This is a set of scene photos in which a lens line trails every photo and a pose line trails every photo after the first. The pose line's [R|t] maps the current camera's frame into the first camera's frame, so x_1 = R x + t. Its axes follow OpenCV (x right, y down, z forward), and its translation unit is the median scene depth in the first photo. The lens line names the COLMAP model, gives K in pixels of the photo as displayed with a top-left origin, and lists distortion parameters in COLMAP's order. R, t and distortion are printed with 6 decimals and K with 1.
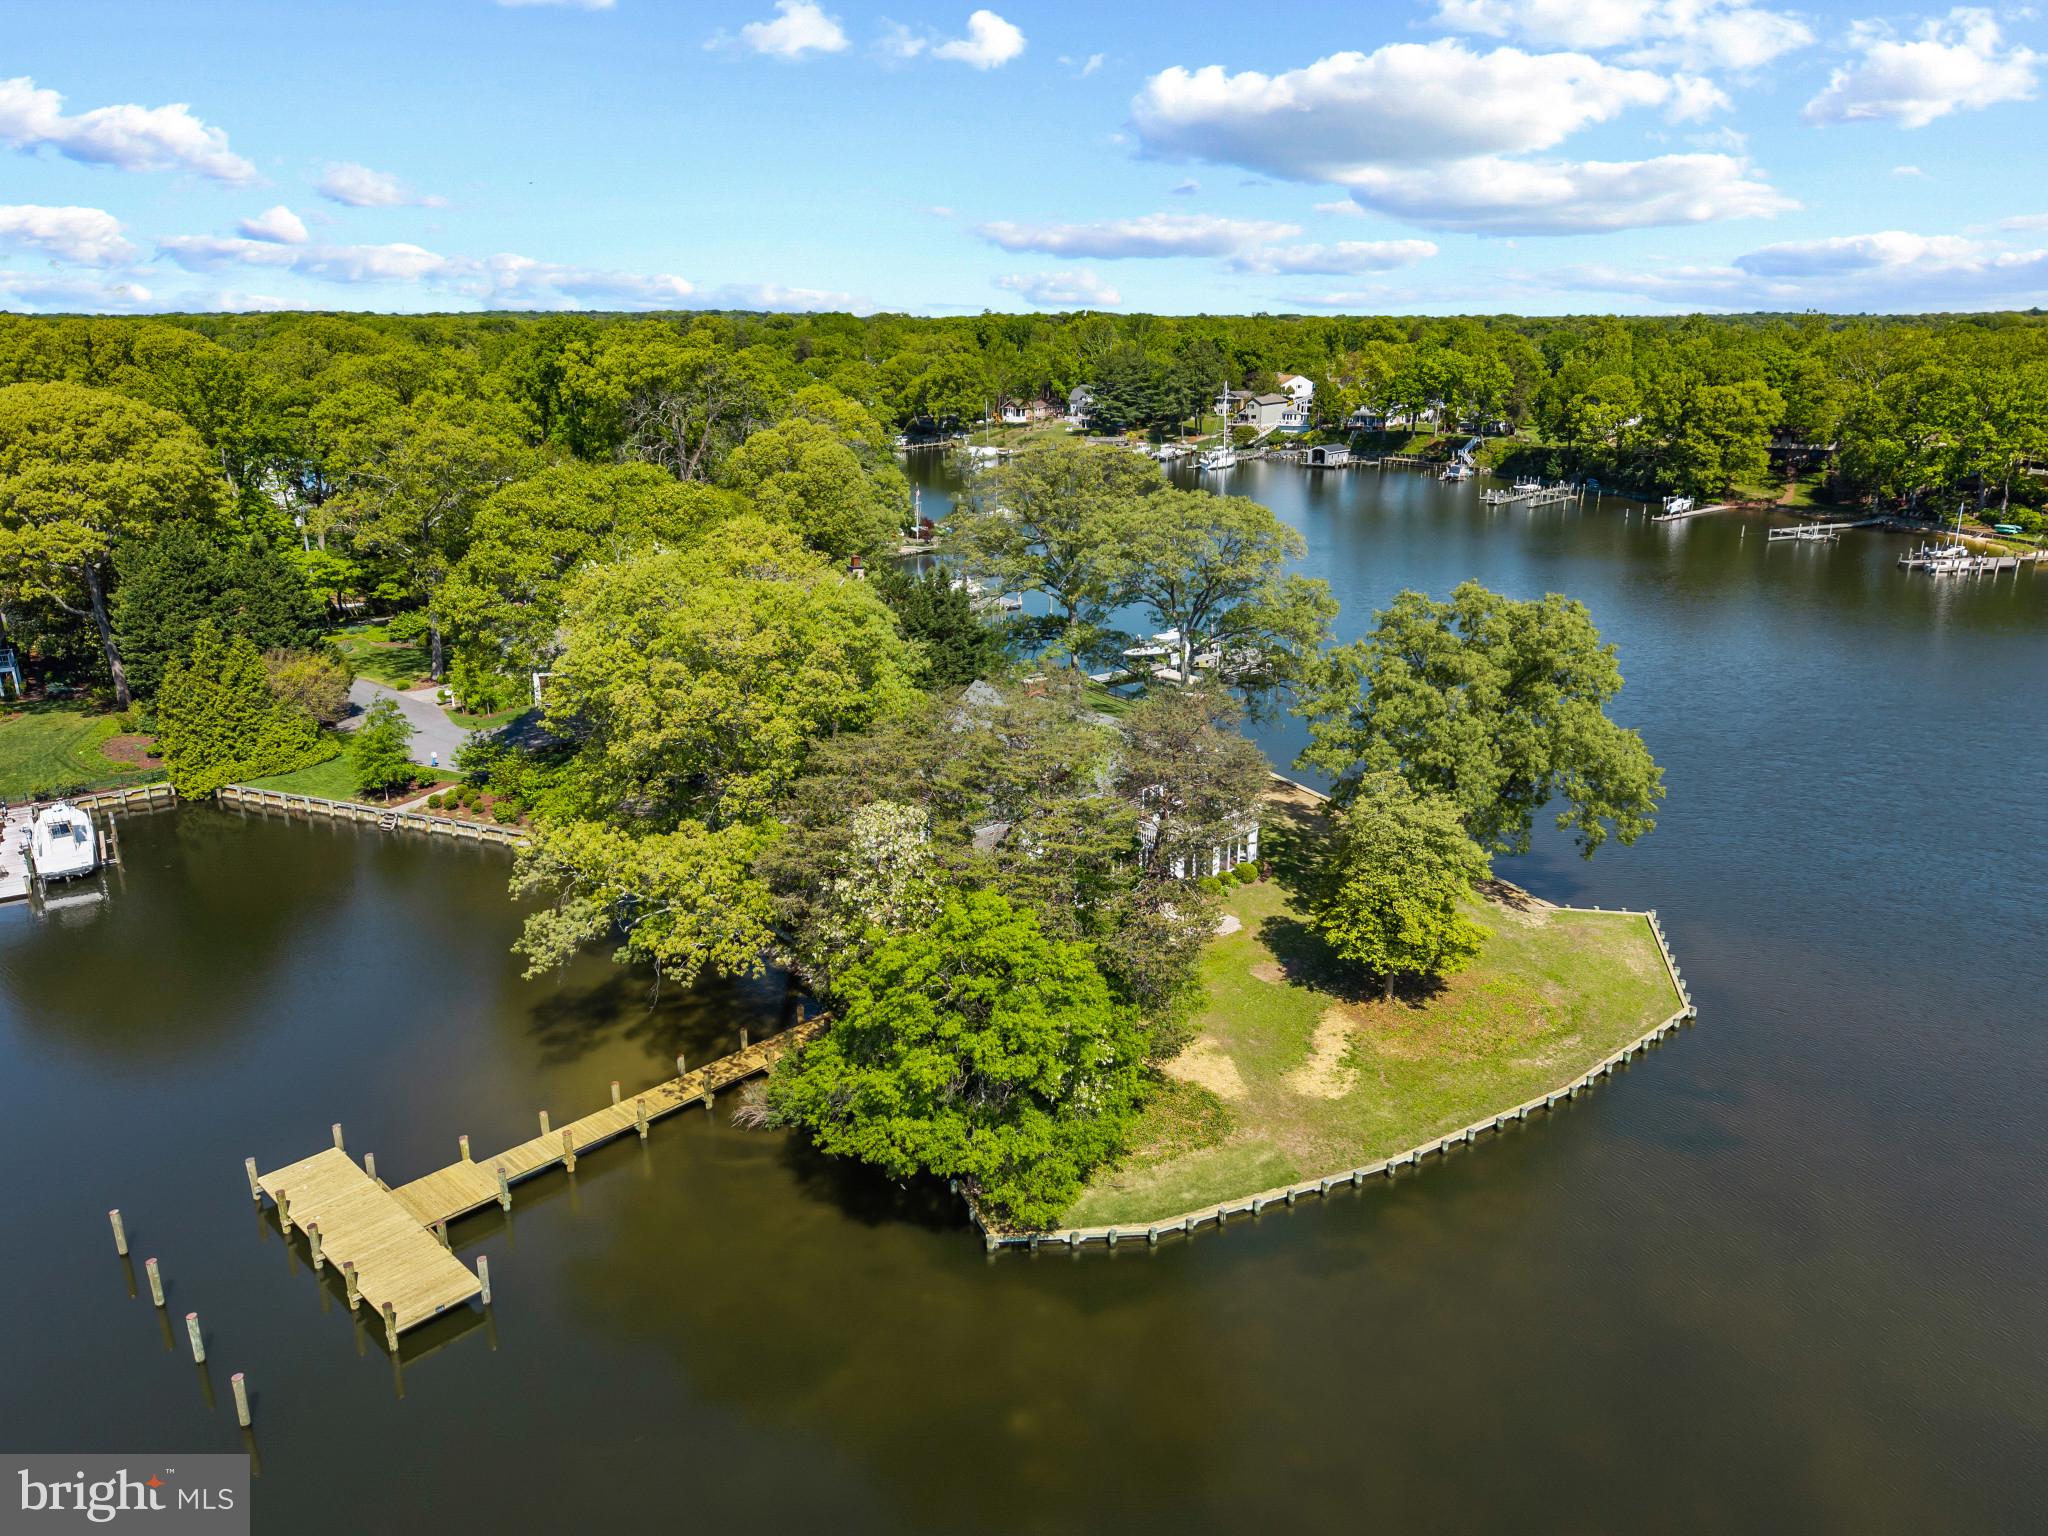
lens RADIAL K [[1388.3, 0, 1024.0], [0, 1388.3, 768.0], [0, 0, 1]] dist [0.015946, -0.013330]
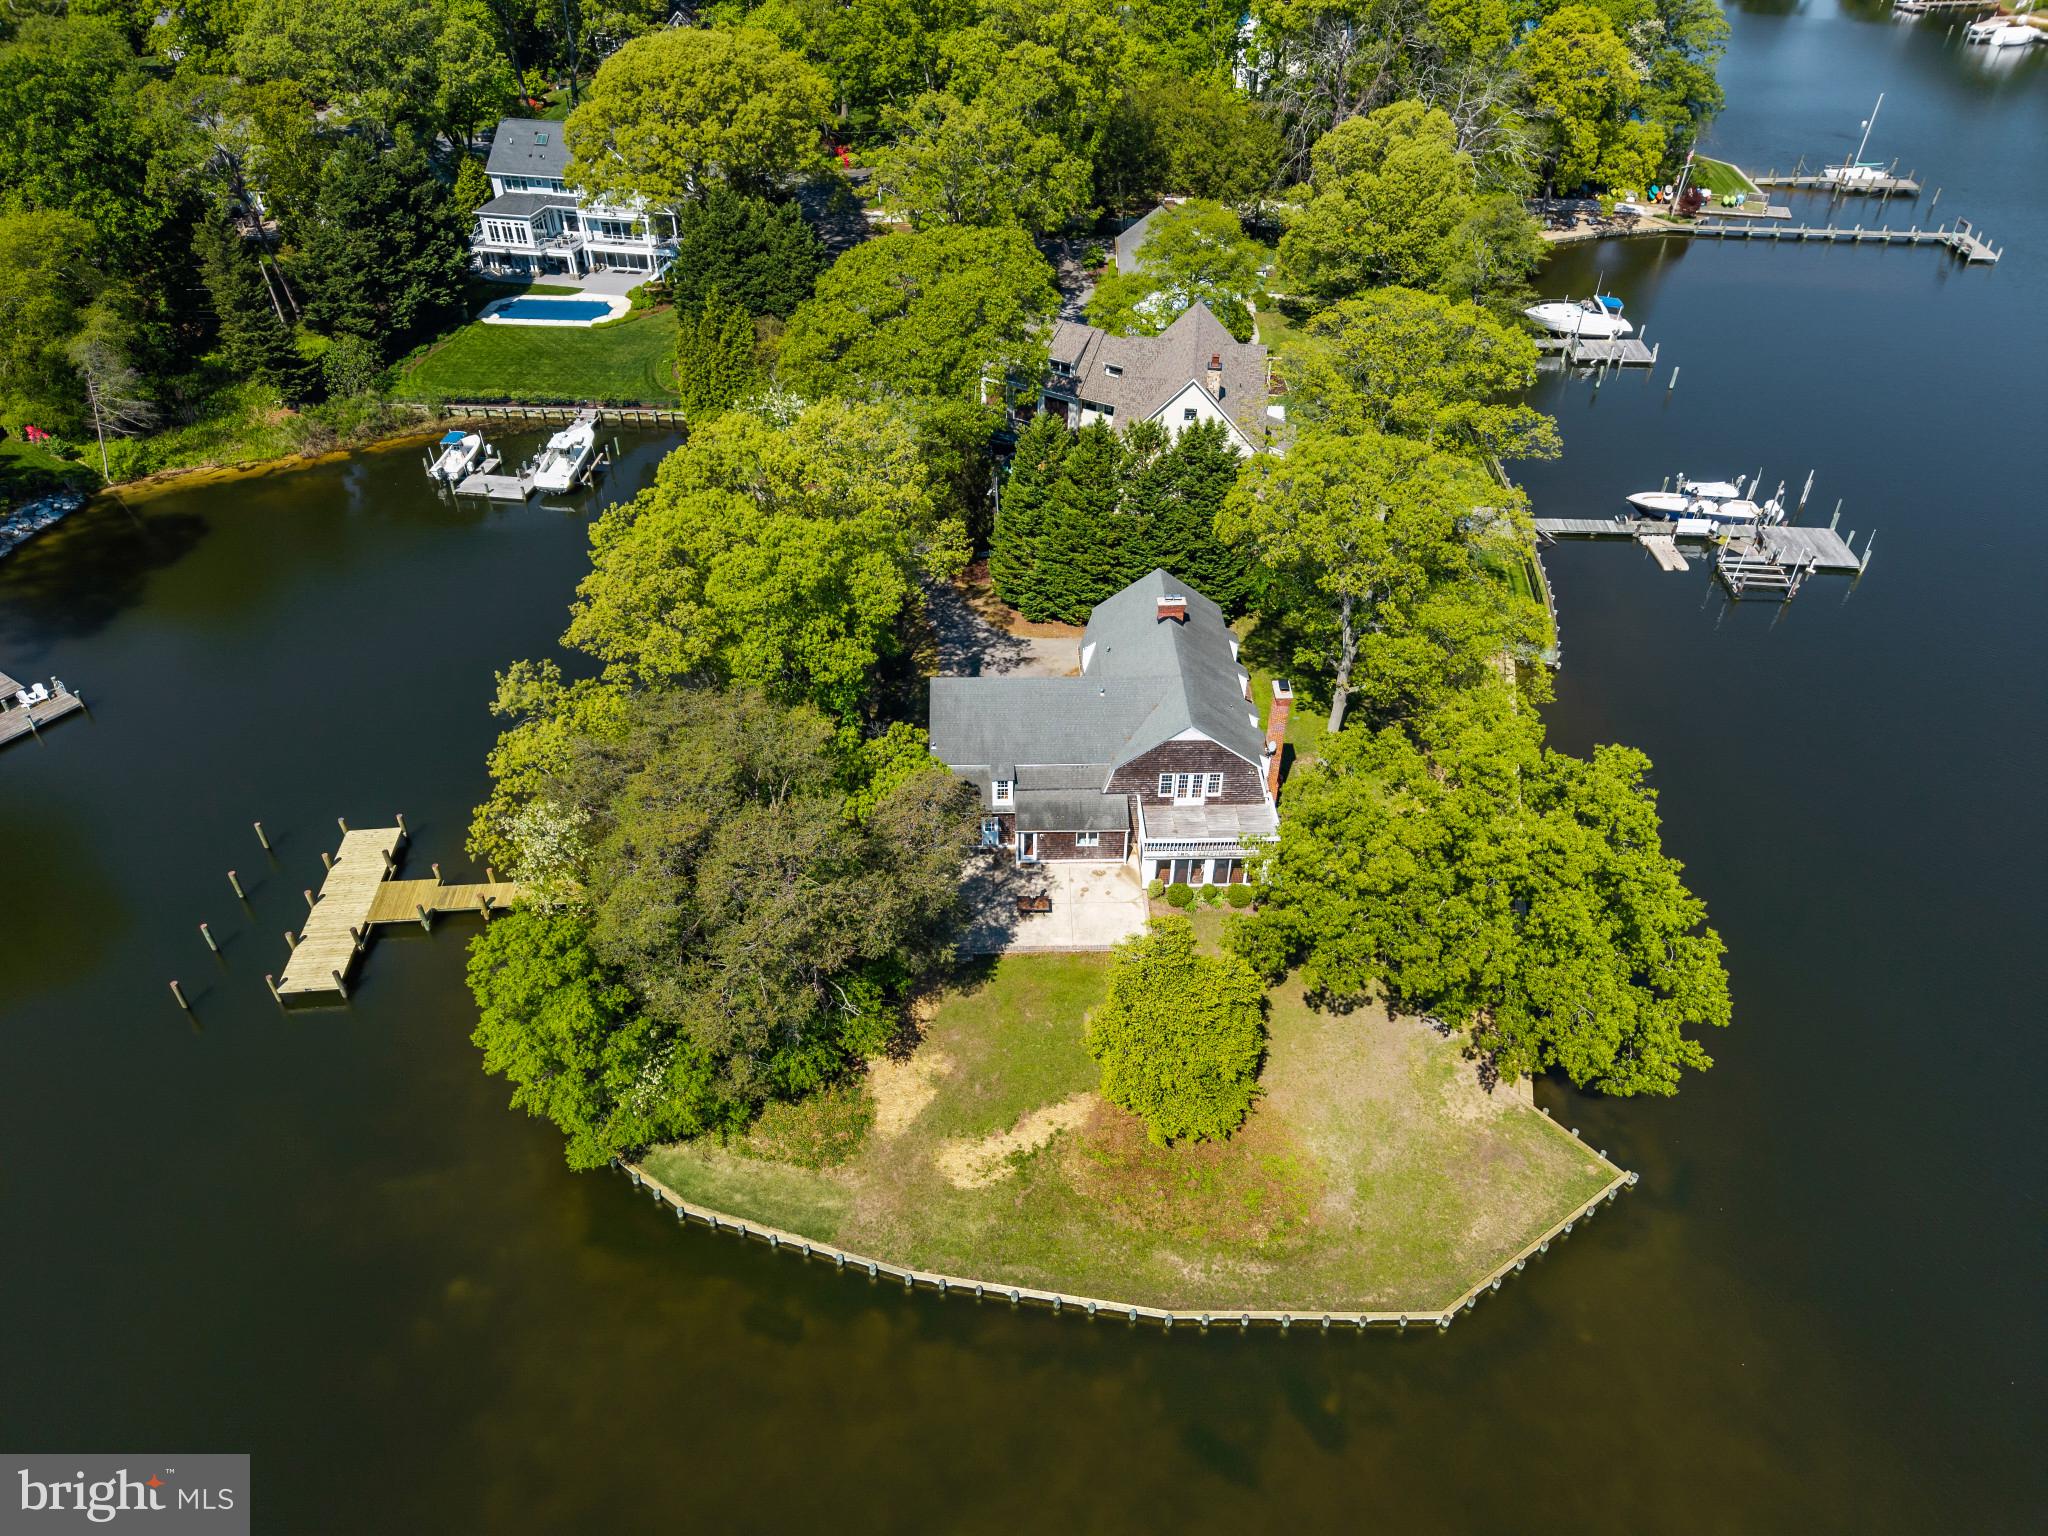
lens RADIAL K [[1347.3, 0, 1013.0], [0, 1347.3, 770.6], [0, 0, 1]] dist [0.013418, -0.007112]
pose [[0.758545, 0.406305, -0.509437, 0.571754], [-0.201771, 0.889831, 0.409256, -0.407082], [0.619595, -0.207649, 0.756957, 0.296408]]
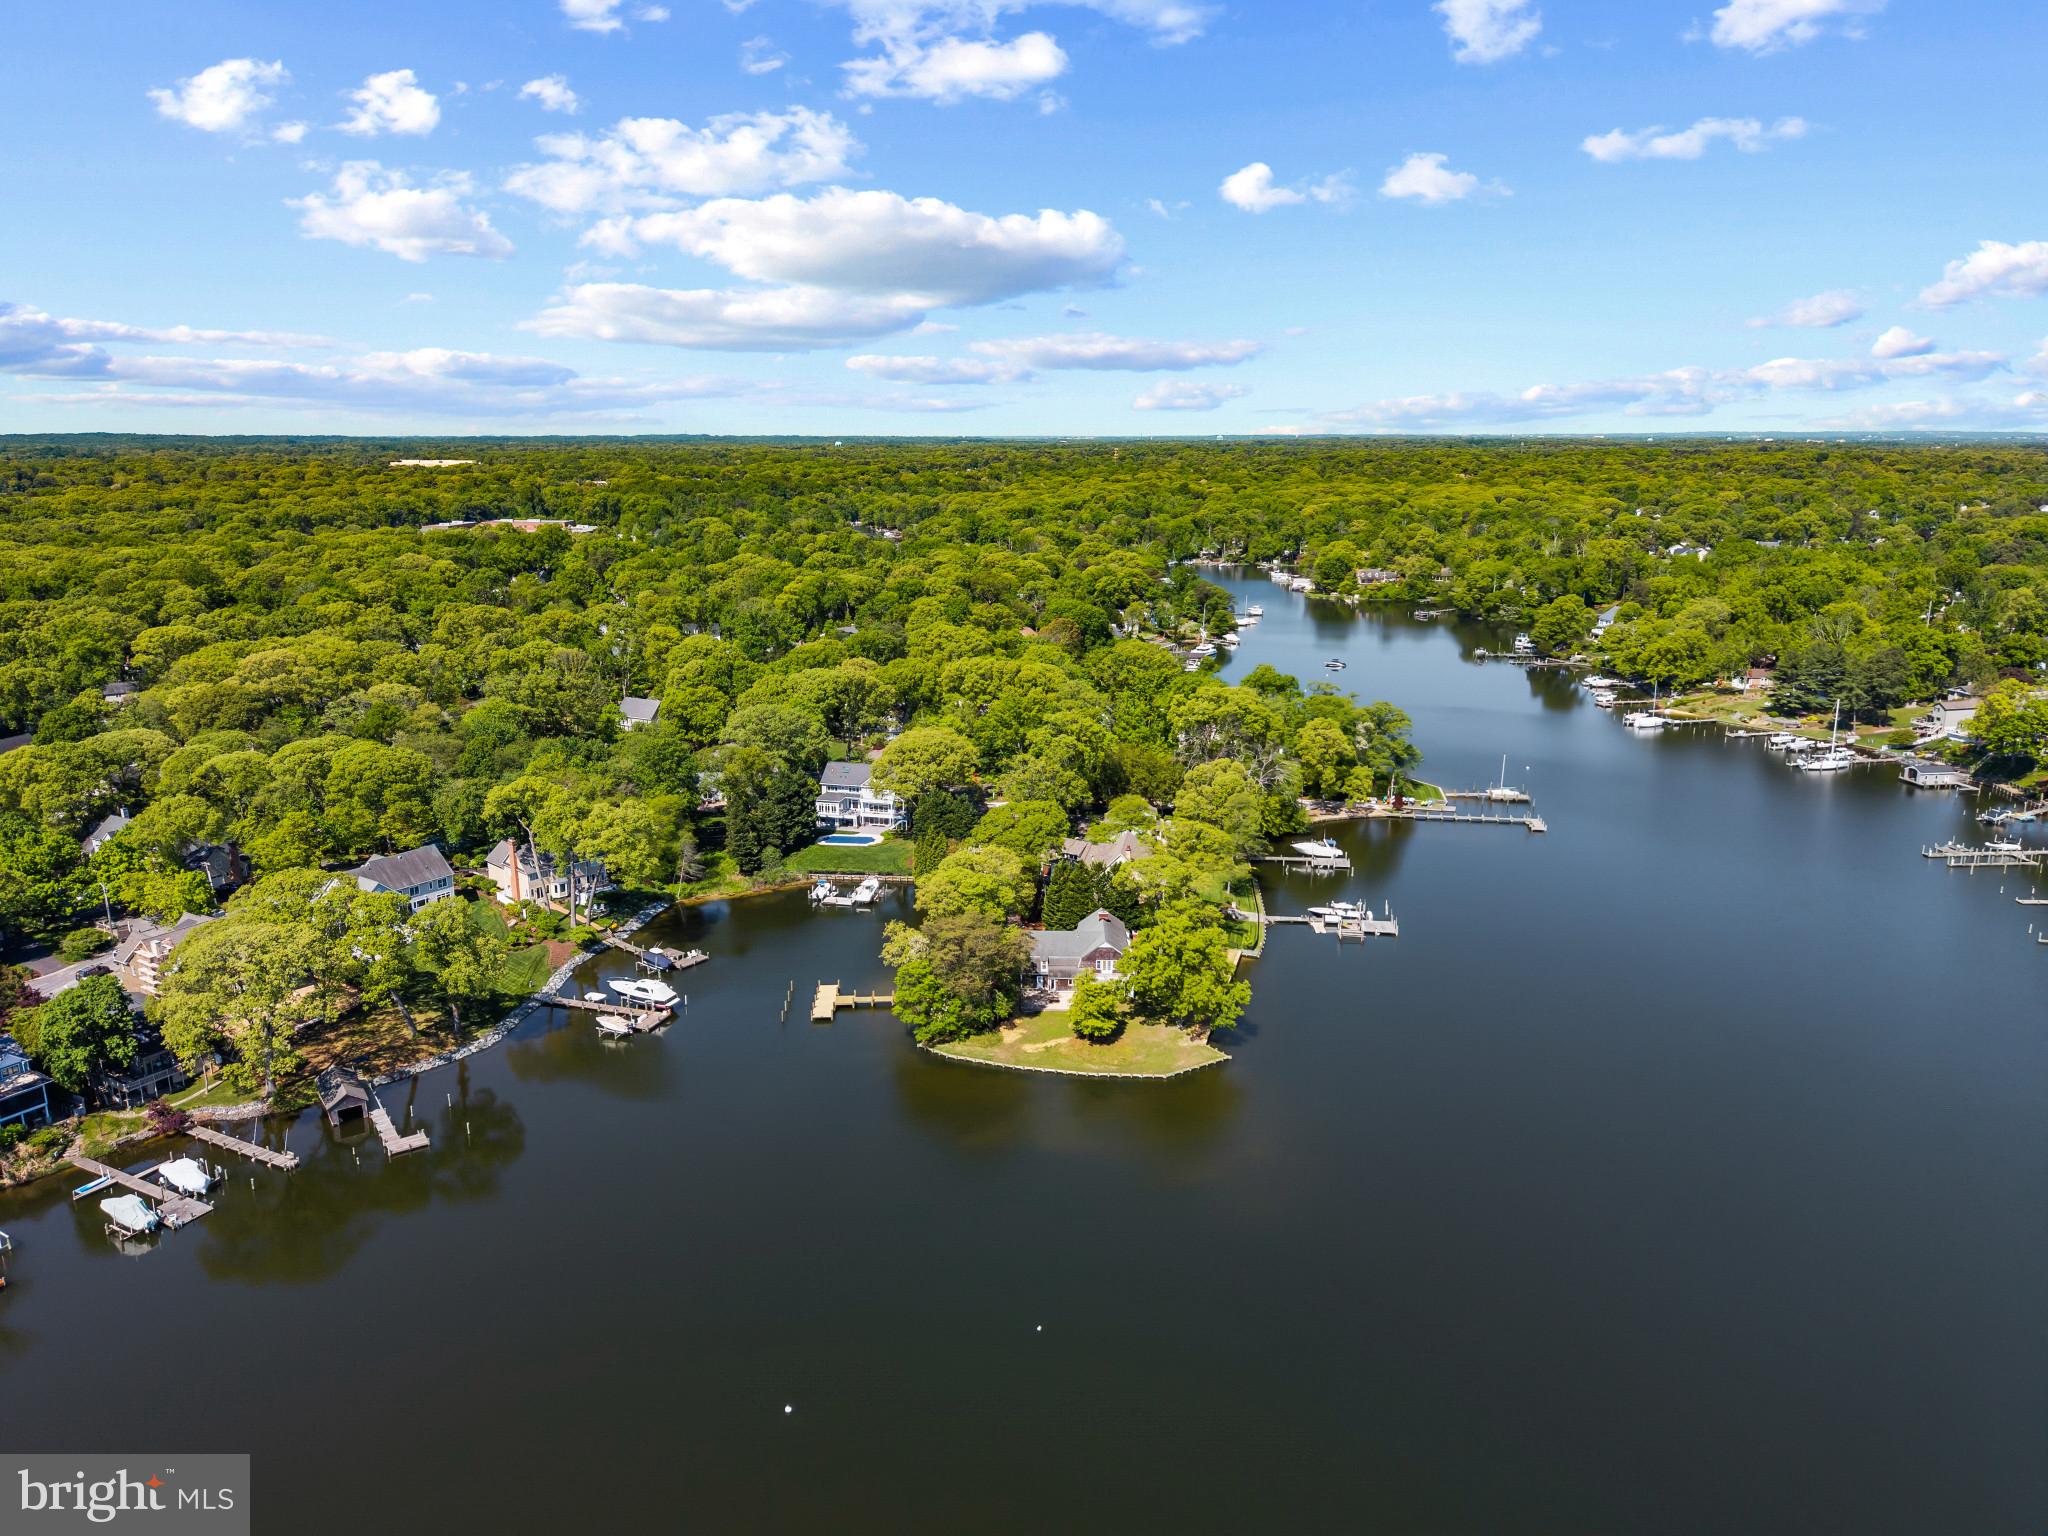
lens RADIAL K [[1561.1, 0, 1024.0], [0, 1561.1, 768.0], [0, 0, 1]] dist [0.043364, -0.002854]
pose [[0.731969, 0.158975, -0.662532, 2.626571], [-0.210015, 0.977695, 0.002572, -0.422700], [0.648163, 0.137259, 0.749029, -2.070447]]
